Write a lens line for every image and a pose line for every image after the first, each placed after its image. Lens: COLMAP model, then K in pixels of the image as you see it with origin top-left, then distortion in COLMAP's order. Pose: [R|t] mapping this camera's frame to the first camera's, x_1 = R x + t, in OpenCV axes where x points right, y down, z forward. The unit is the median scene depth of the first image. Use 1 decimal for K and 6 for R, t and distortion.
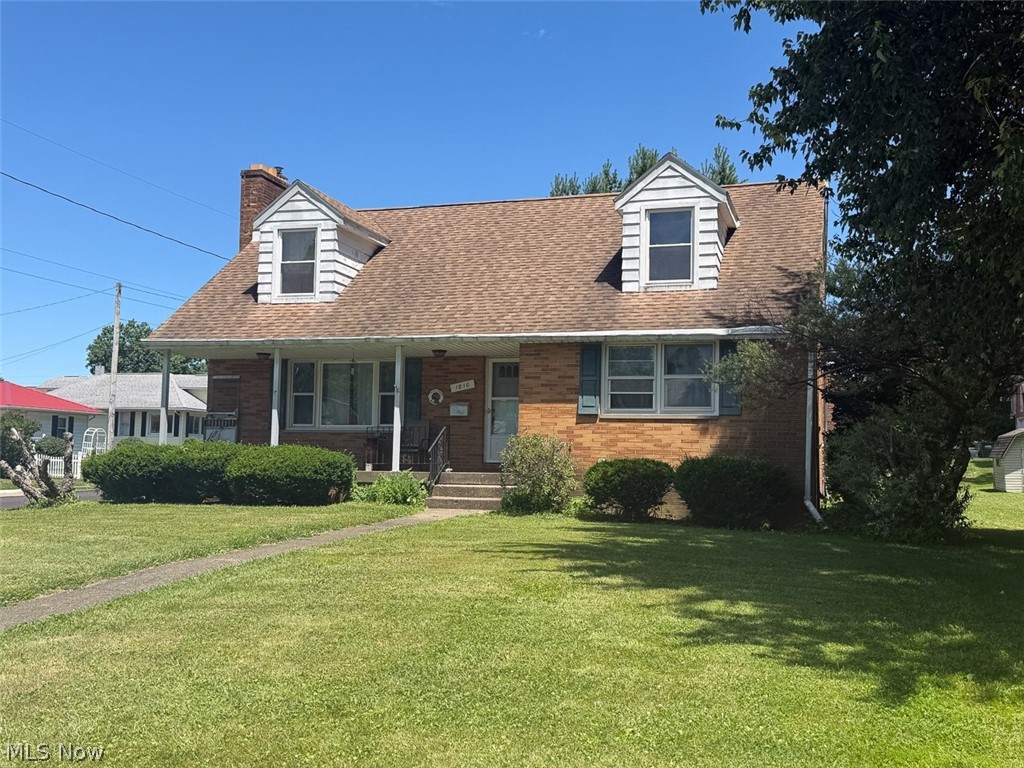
lens RADIAL K [[1070.5, 0, 512.4], [0, 1070.5, 383.8], [0, 0, 1]] dist [0.079055, 0.000000]
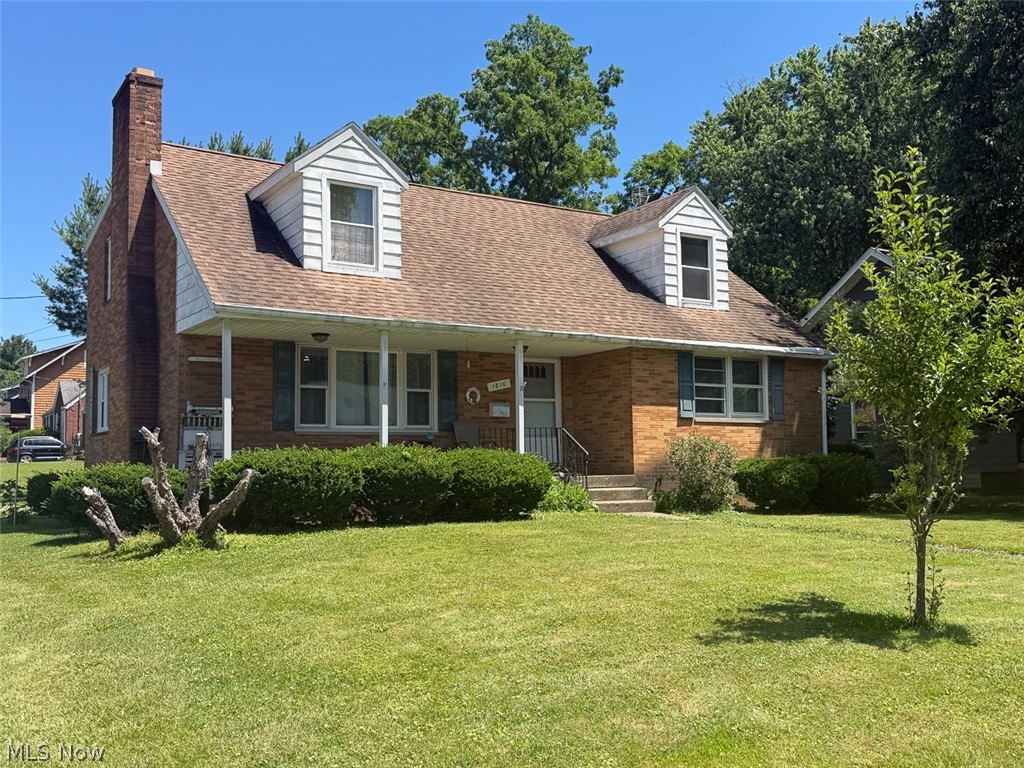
lens RADIAL K [[1050.1, 0, 512.1], [0, 1050.1, 385.3], [0, 0, 1]] dist [0.088076, 0.000000]
pose [[0.630911, 0.037951, 0.774926, -0.822925], [-0.033212, 0.999208, -0.021895, 0.024067], [-0.775144, -0.011923, 0.631672, 0.451932]]
